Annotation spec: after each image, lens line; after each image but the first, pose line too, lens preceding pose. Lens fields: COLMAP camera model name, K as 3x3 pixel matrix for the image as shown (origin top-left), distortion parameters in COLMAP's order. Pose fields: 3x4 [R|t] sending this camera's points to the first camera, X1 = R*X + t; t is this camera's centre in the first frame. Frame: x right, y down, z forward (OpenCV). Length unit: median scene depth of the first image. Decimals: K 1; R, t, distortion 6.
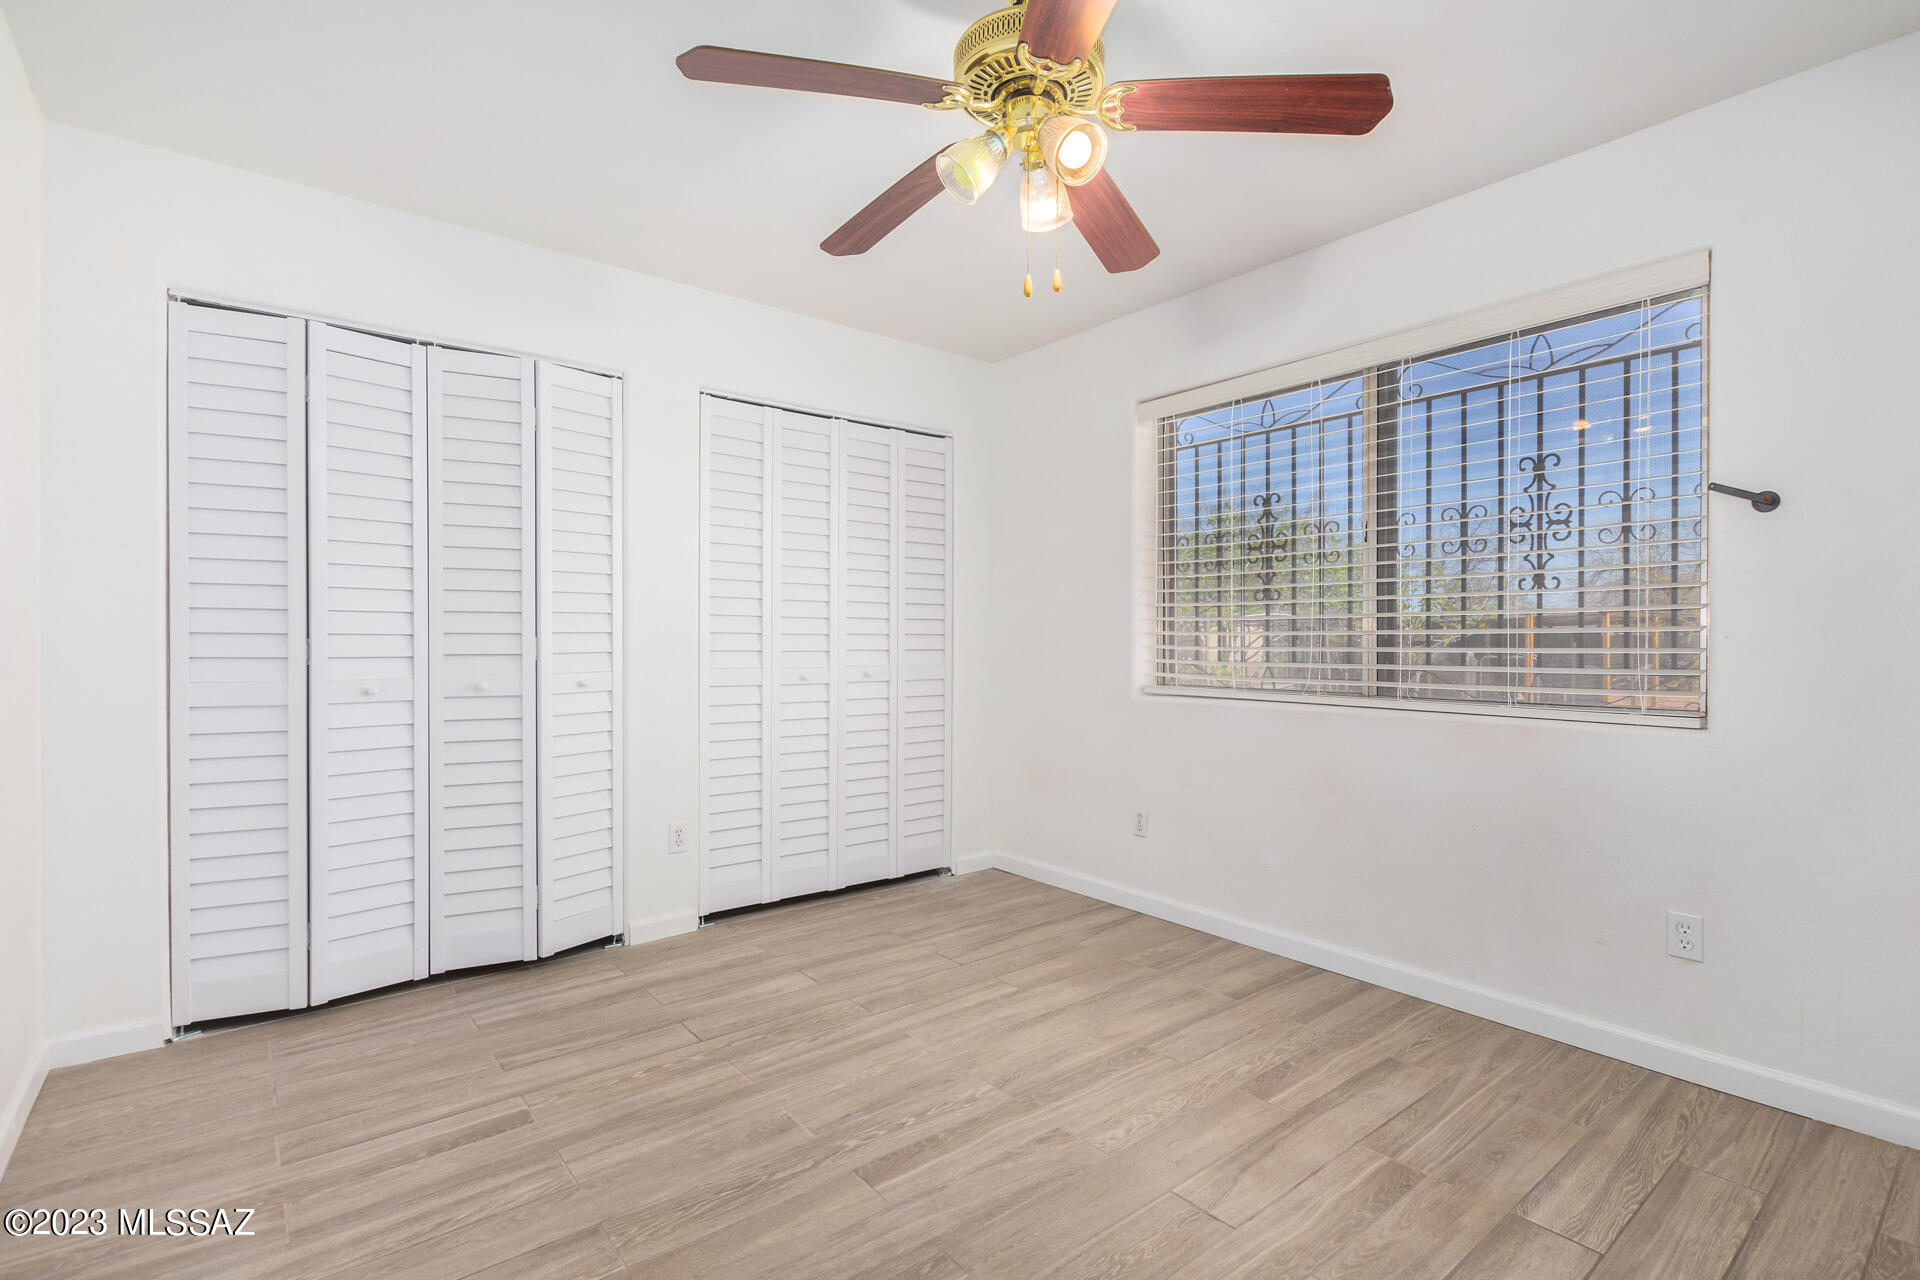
lens RADIAL K [[892.9, 0, 960.7], [0, 892.9, 642.1], [0, 0, 1]] dist [-0.000112, -0.000205]
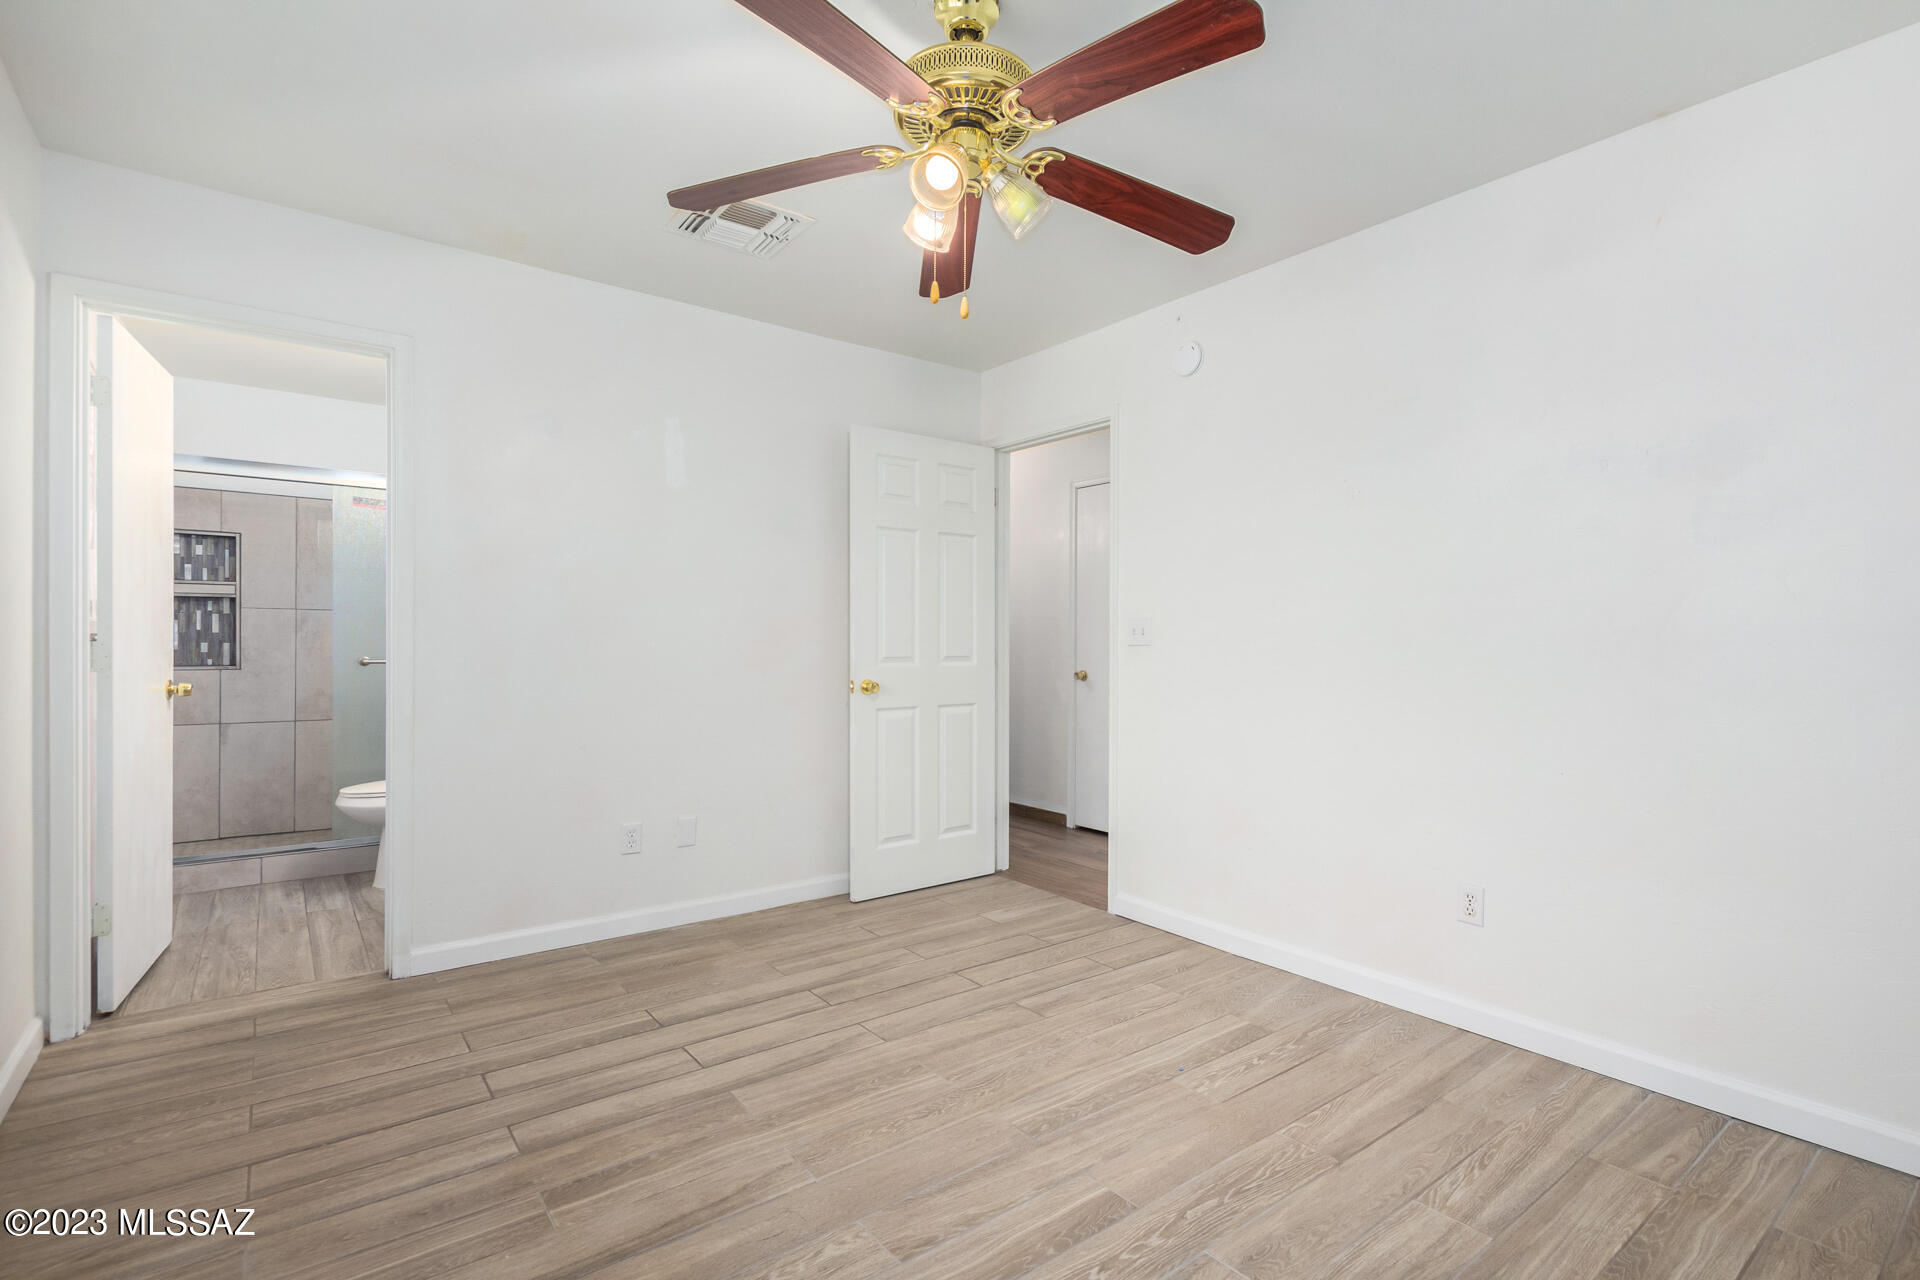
lens RADIAL K [[892.9, 0, 959.1], [0, 892.9, 642.3], [0, 0, 1]] dist [-0.000112, -0.000205]
pose [[-0.999547, -0.007675, 0.029118, 0.047018], [-0.007606, 0.999968, 0.002457, -0.004013], [-0.029136, 0.002234, -0.999573, 2.022682]]
